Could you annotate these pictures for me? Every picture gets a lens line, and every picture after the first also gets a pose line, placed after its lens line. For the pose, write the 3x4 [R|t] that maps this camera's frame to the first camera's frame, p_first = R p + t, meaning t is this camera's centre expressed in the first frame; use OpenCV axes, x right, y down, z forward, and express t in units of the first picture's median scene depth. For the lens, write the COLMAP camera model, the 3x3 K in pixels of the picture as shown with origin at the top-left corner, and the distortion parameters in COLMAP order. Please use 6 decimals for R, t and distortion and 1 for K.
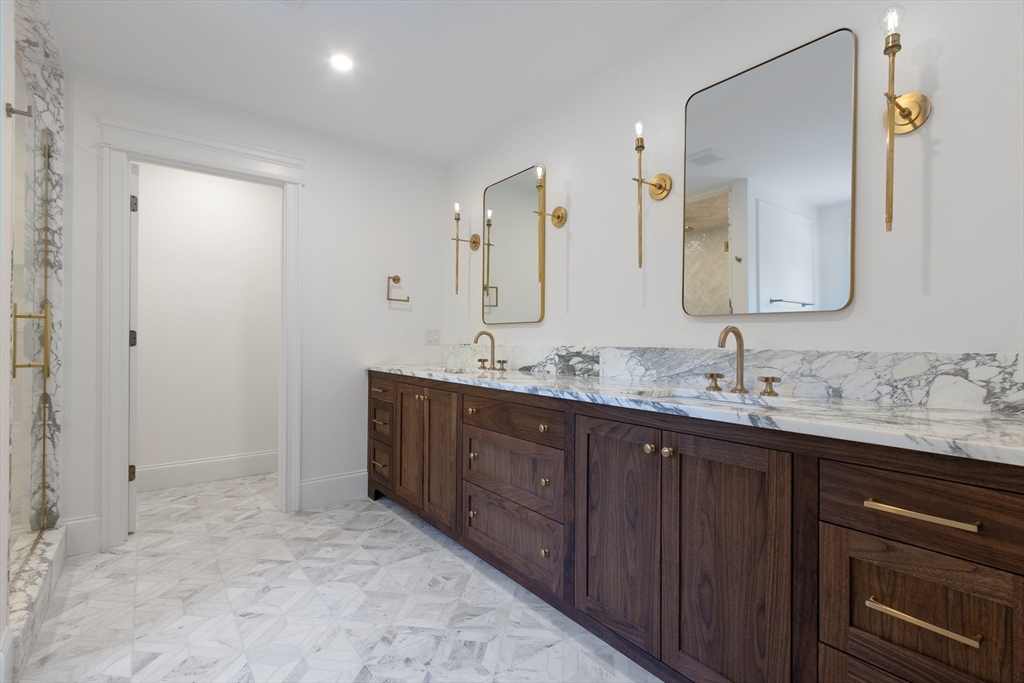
lens RADIAL K [[478.1, 0, 512.4], [0, 478.1, 340.4], [0, 0, 1]] dist [0.004811, 0.001114]
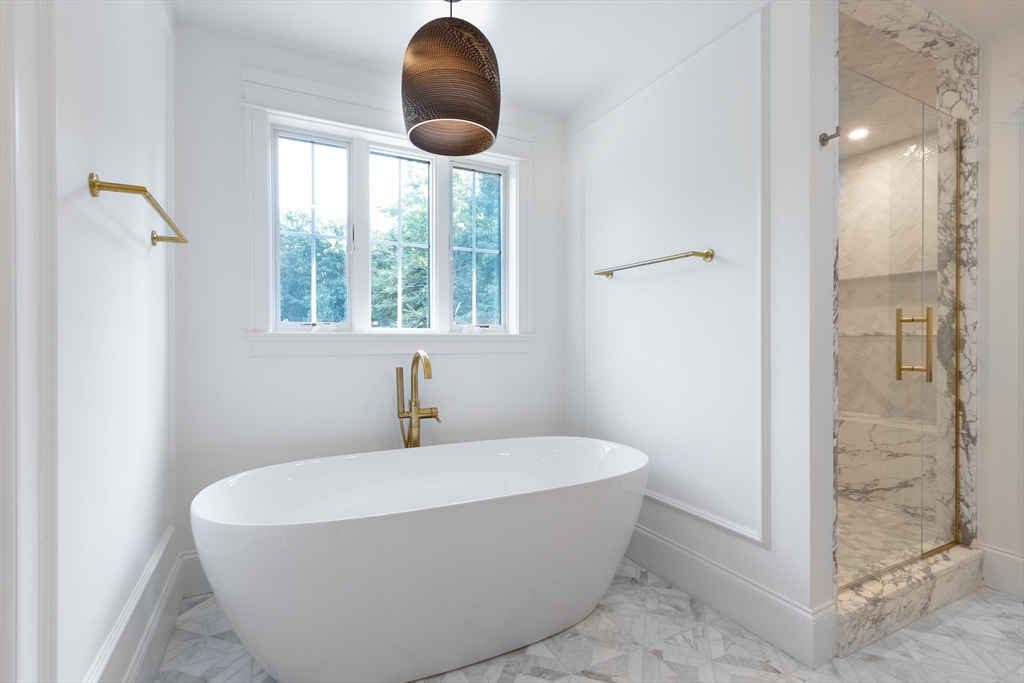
lens RADIAL K [[478.1, 0, 514.9], [0, 478.1, 342.6], [0, 0, 1]] dist [0.004811, 0.001114]
pose [[-0.184464, -0.002492, -0.982836, 0.119868], [-0.000160, 0.999997, -0.002506, -0.000531], [0.982839, -0.000305, -0.184464, 0.316219]]
